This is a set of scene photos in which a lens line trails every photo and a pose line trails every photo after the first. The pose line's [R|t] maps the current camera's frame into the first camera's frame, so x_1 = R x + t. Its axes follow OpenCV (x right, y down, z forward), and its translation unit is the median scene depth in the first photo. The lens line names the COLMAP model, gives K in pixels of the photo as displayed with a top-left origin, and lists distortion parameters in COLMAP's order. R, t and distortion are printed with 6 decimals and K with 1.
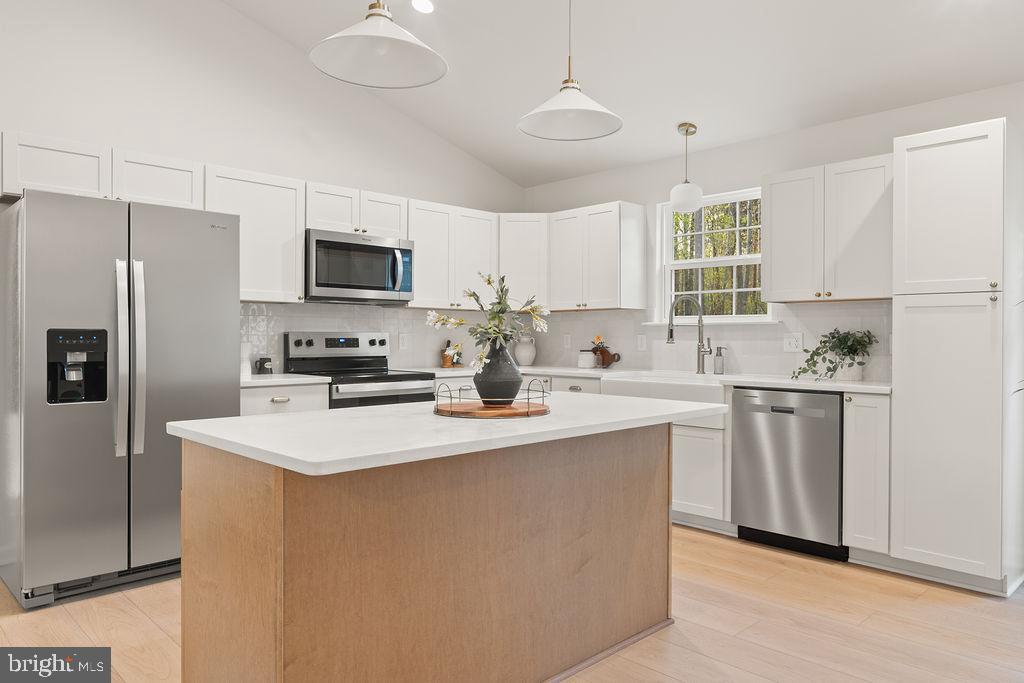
lens RADIAL K [[695.2, 0, 528.8], [0, 695.2, 340.9], [0, 0, 1]] dist [0.007624, -0.000663]
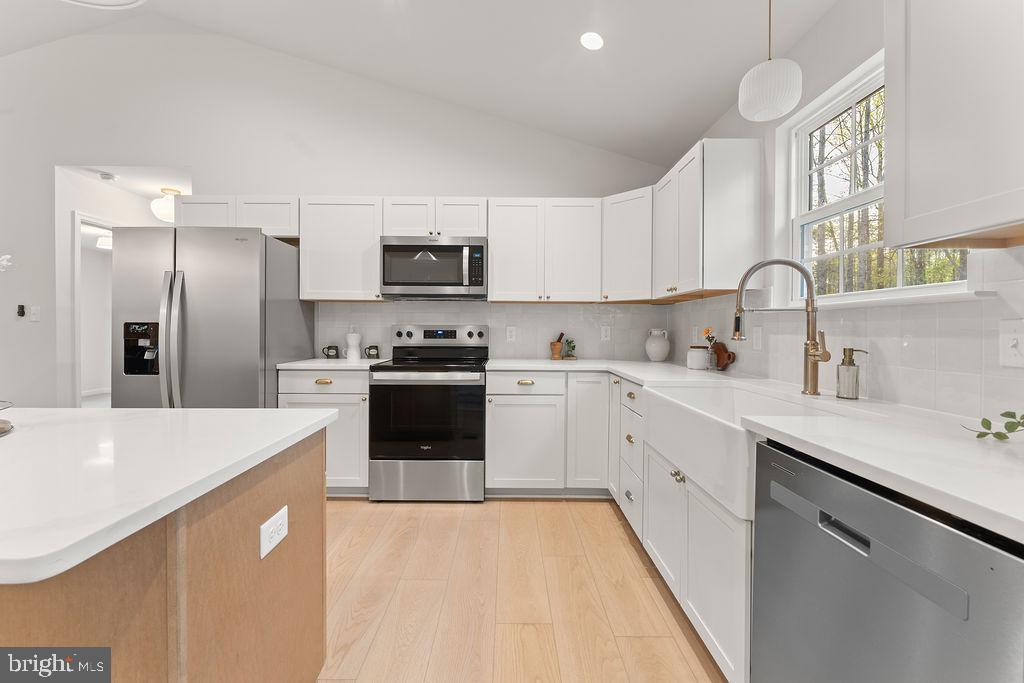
lens RADIAL K [[434.2, 0, 511.4], [0, 434.2, 330.8], [0, 0, 1]] dist [0.004345, -0.002466]
pose [[0.714564, 0.003312, -0.699562, 0.384191], [-0.007658, 0.999966, -0.003088, -0.002206], [0.699528, 0.007564, 0.714565, 0.691080]]
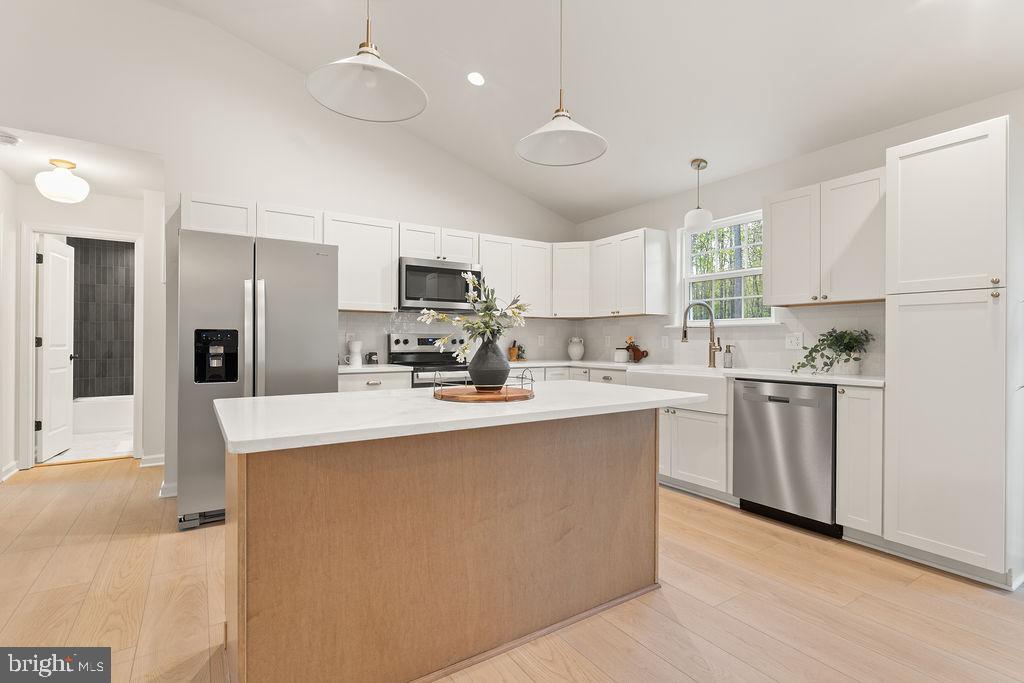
lens RADIAL K [[485.1, 0, 515.6], [0, 485.1, 342.4], [0, 0, 1]] dist [0.002188, 0.000188]
pose [[0.979900, 0.000160, -0.199488, 0.098223], [-0.001106, 0.999989, -0.004630, 0.009875], [0.199485, 0.004757, 0.979889, 0.133853]]
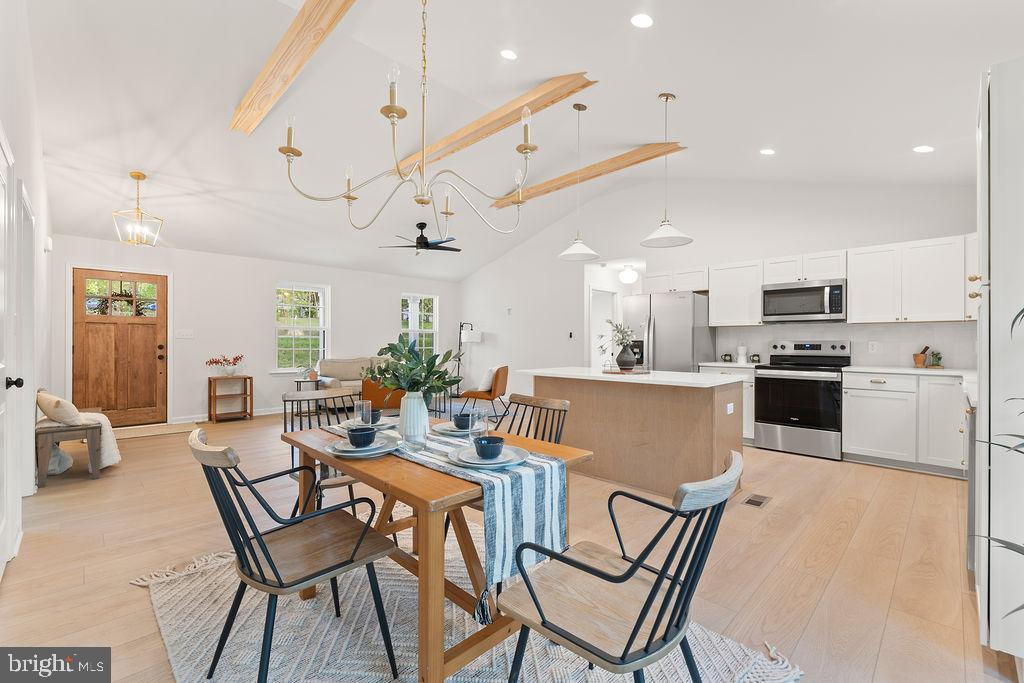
lens RADIAL K [[434.2, 0, 506.9], [0, 434.2, 343.5], [0, 0, 1]] dist [0.004345, -0.002466]
pose [[-0.008421, -0.000994, -0.999964, 0.928202], [-0.008756, 0.999961, -0.000920, 0.001631], [0.999926, 0.008748, -0.008429, 0.360995]]
